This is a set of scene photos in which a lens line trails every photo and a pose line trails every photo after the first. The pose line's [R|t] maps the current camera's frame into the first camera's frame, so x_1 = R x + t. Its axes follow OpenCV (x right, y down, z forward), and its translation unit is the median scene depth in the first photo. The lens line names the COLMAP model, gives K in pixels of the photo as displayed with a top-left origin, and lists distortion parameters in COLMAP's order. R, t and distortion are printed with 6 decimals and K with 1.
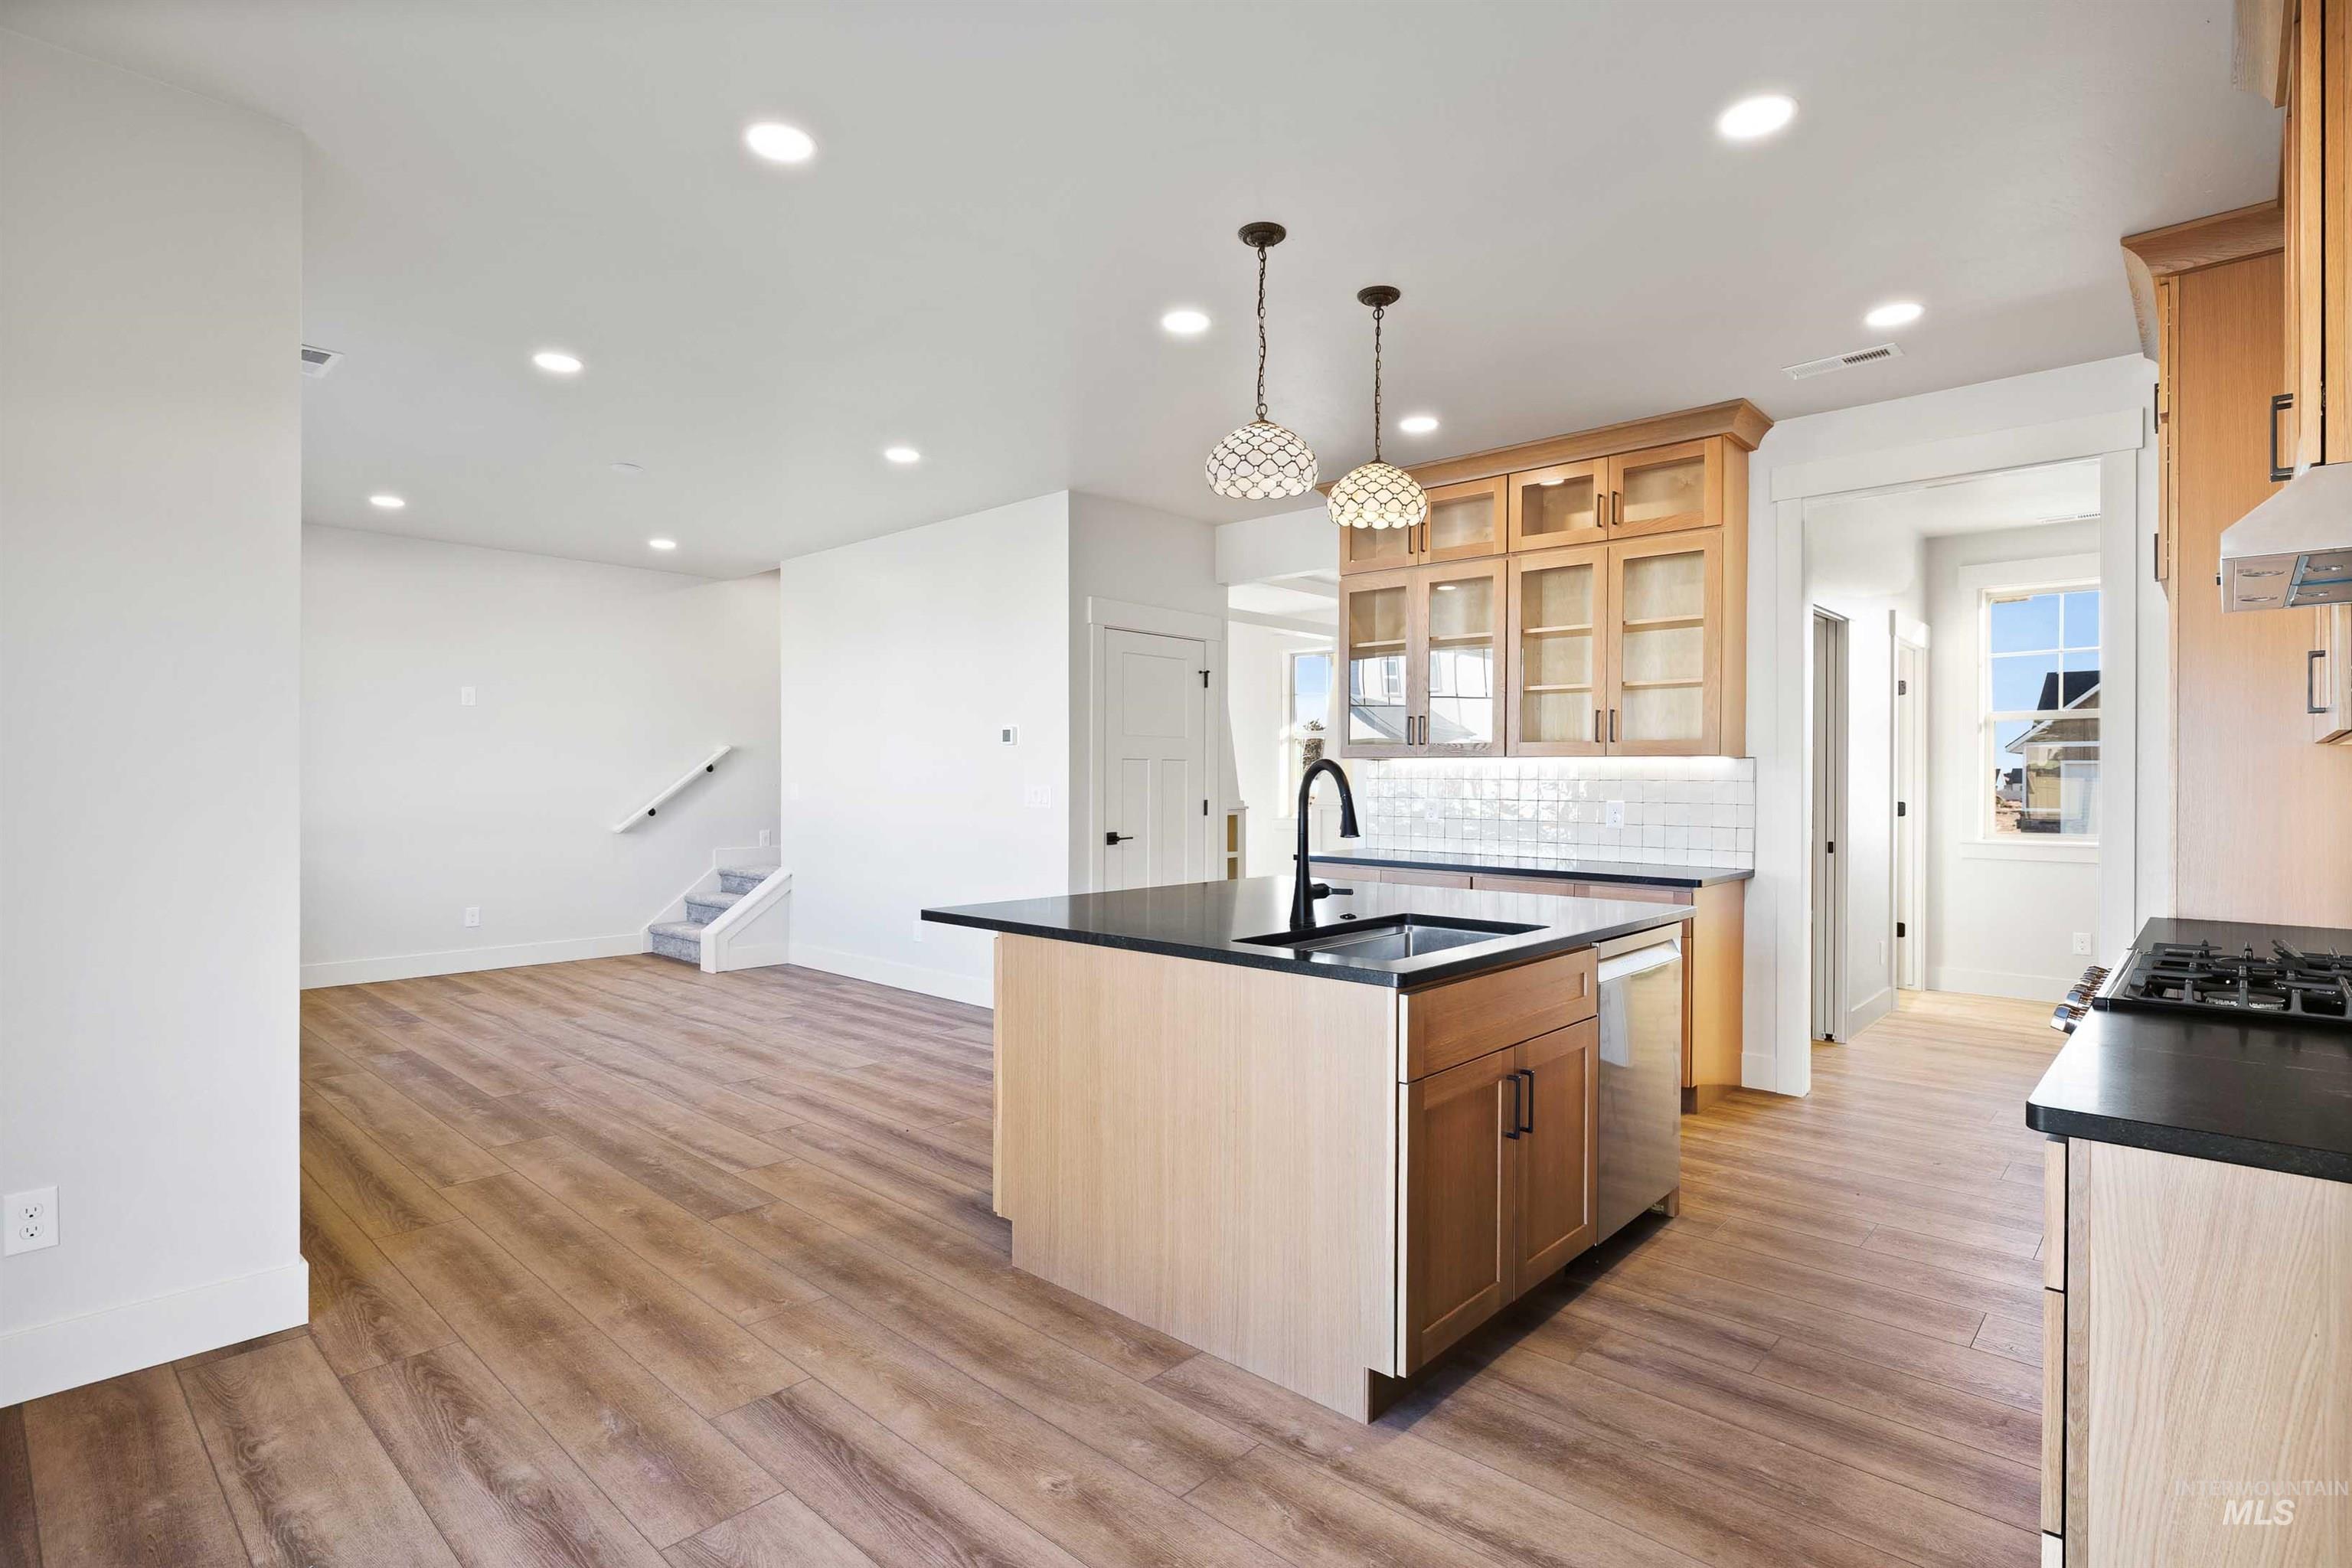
lens RADIAL K [[1132.0, 0, 1176.0], [0, 1132.0, 784.0], [0, 0, 1]] dist [-0.001103, 0.000077]
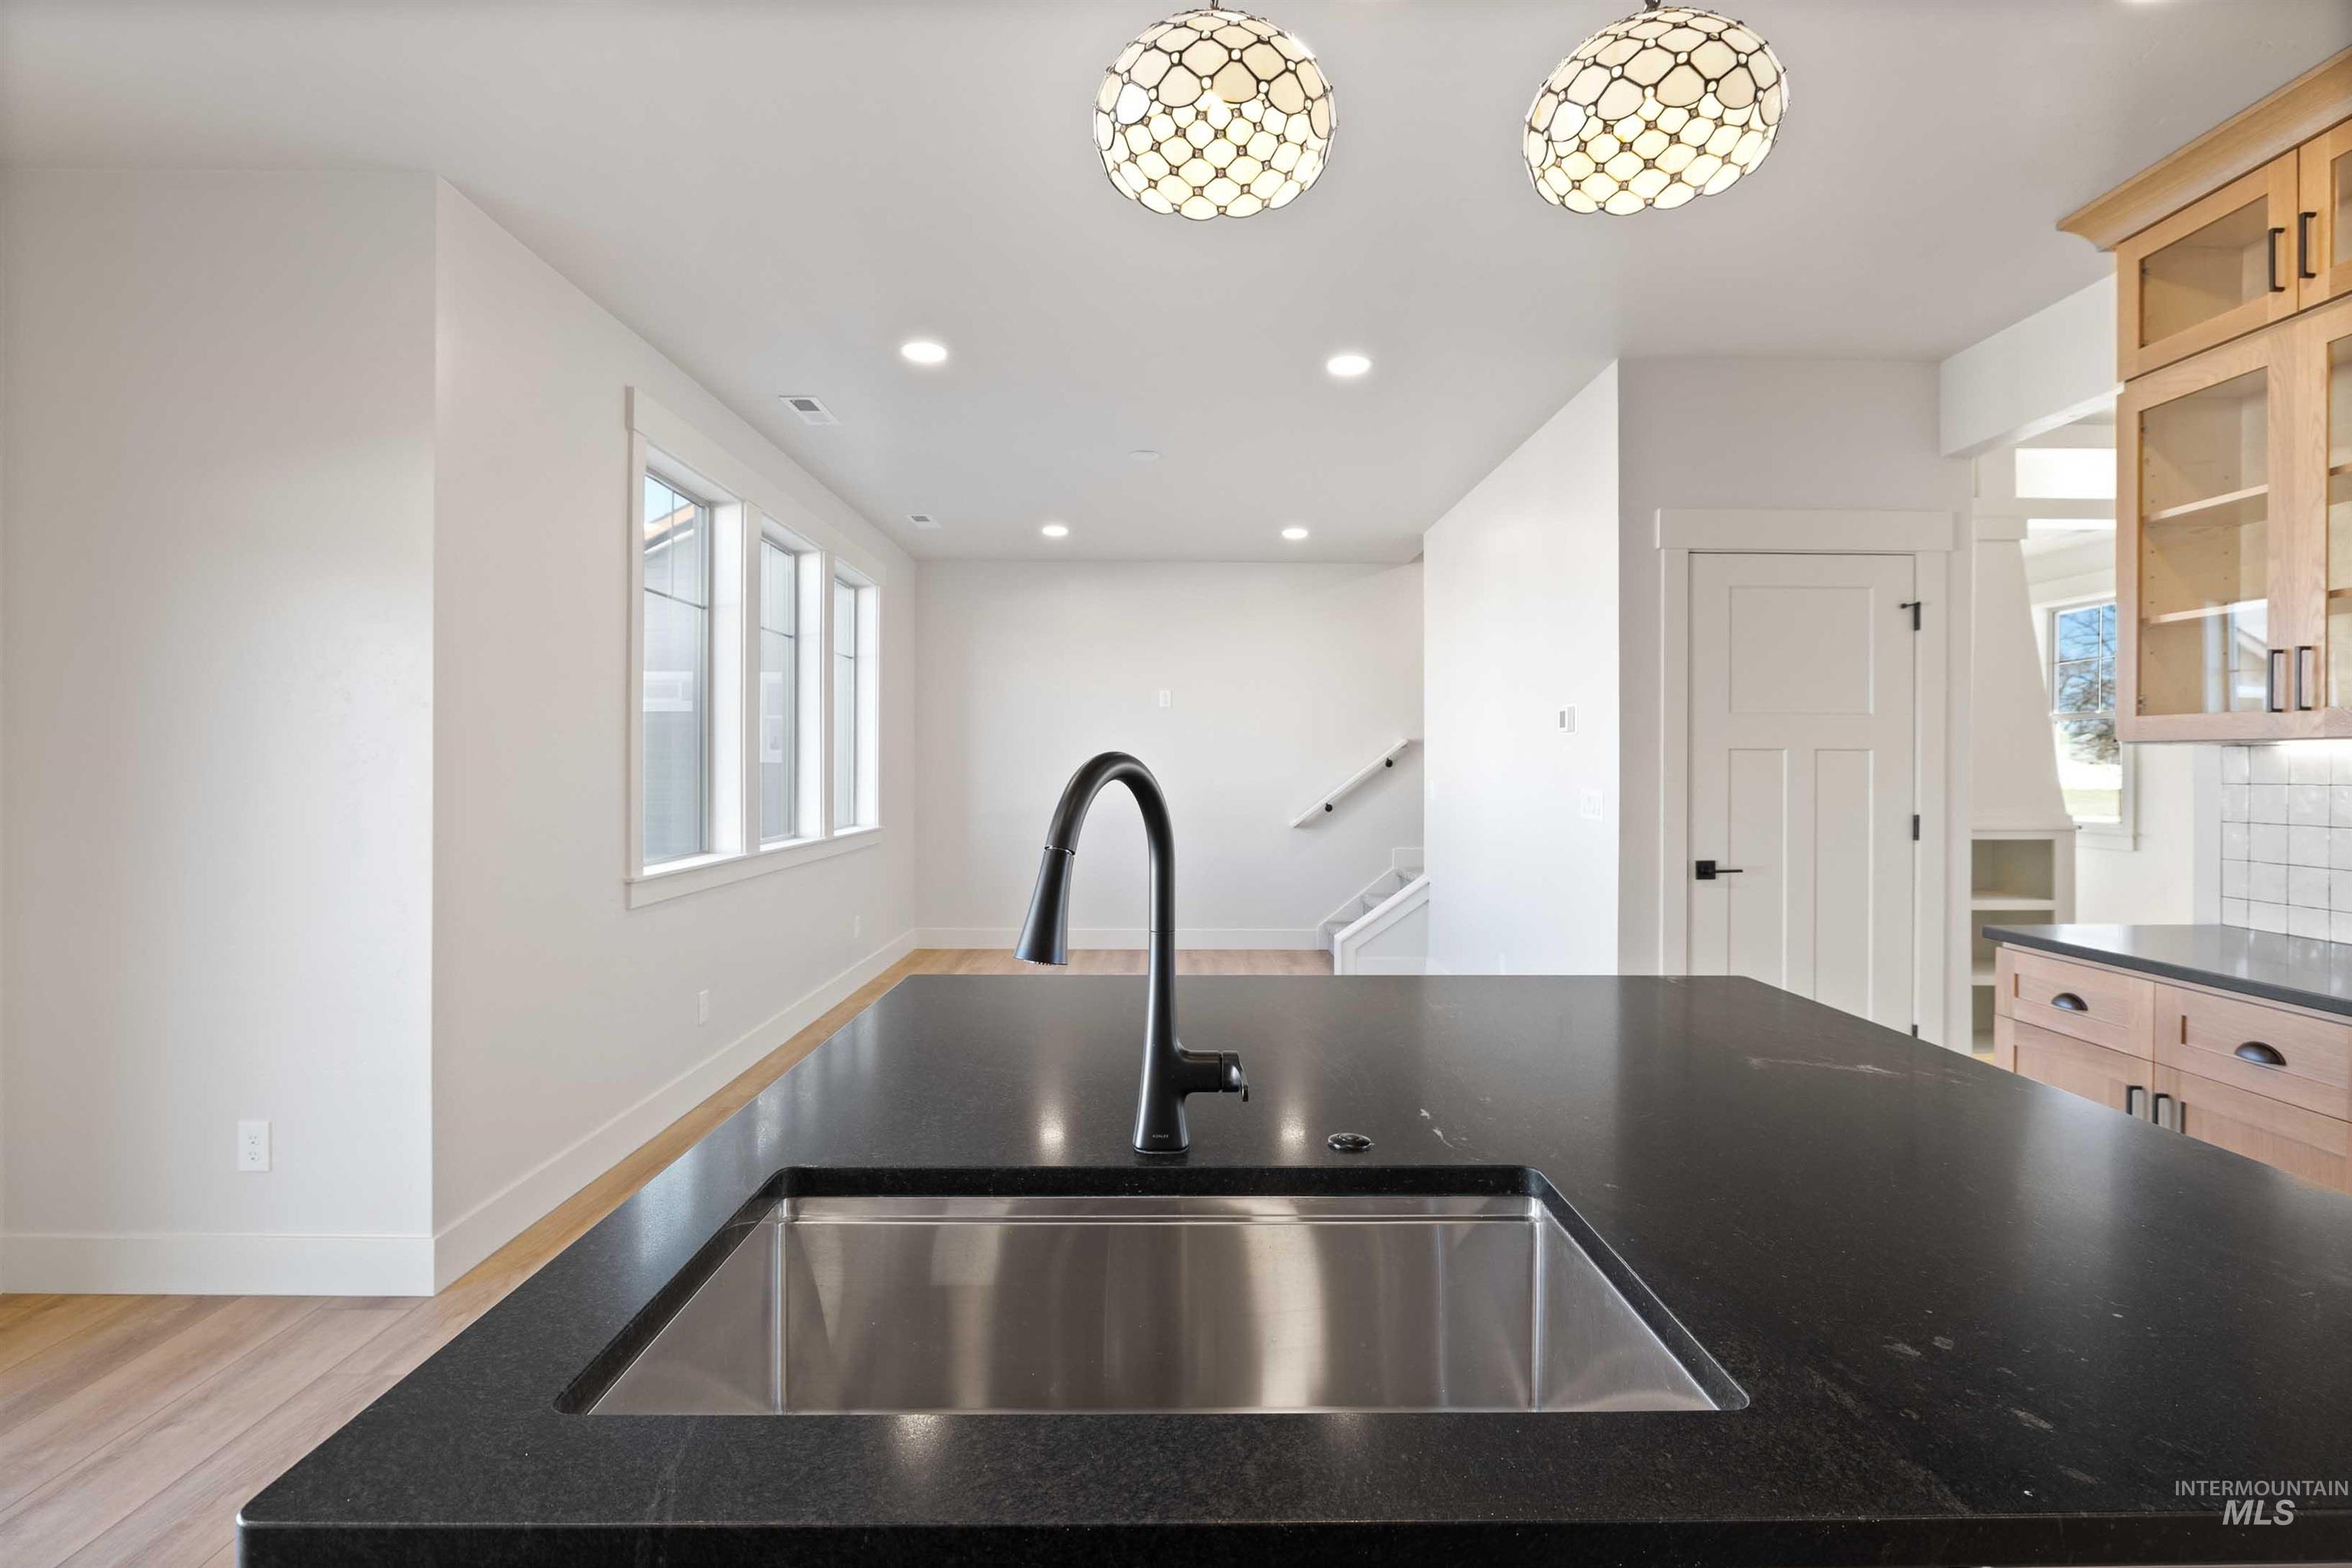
lens RADIAL K [[1099.3, 0, 1185.5], [0, 1099.3, 765.2], [0, 0, 1]] dist [0.001658, -0.000248]
pose [[0.692564, -0.000923, -0.721356, 0.253096], [-0.005469, 0.999964, -0.006530, -0.009206], [0.721336, 0.008468, 0.692534, 0.431845]]
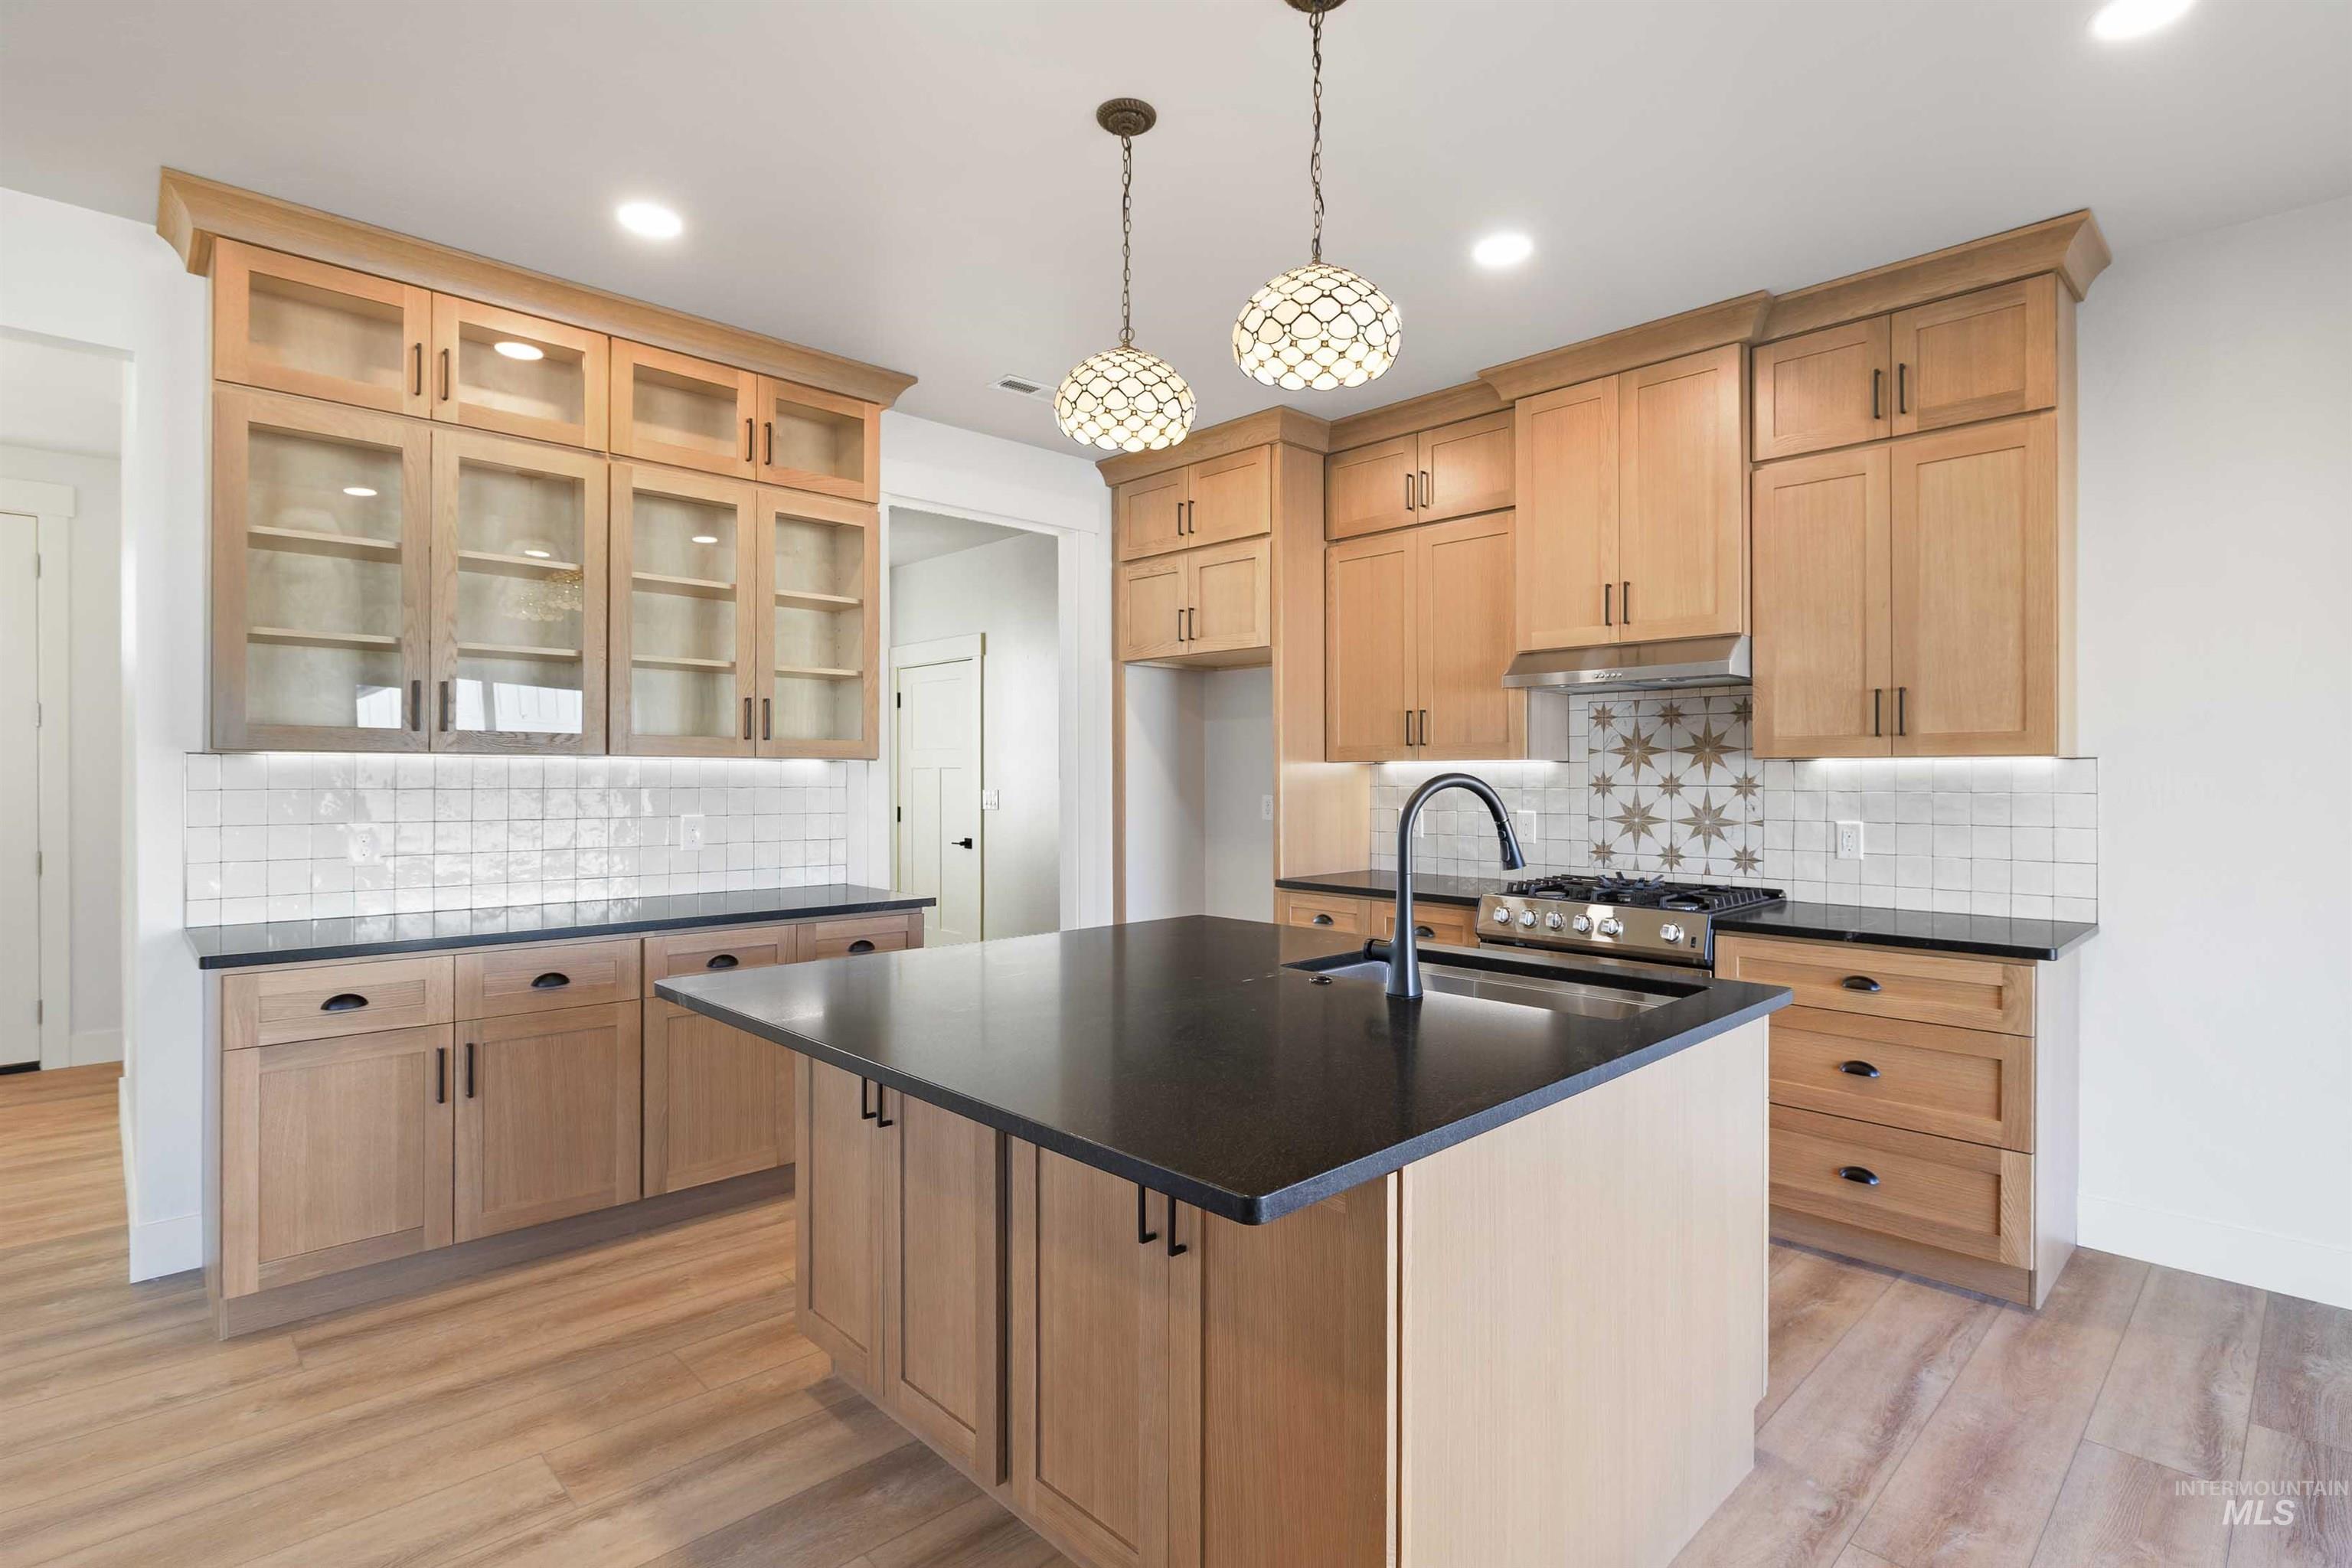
lens RADIAL K [[1132.0, 0, 1176.0], [0, 1132.0, 784.0], [0, 0, 1]] dist [-0.001103, 0.000077]
pose [[0.061237, -0.014403, 0.998019, -0.383685], [0.002347, 0.999895, 0.014286, -0.017232], [-0.998120, 0.001467, 0.061265, 0.666410]]
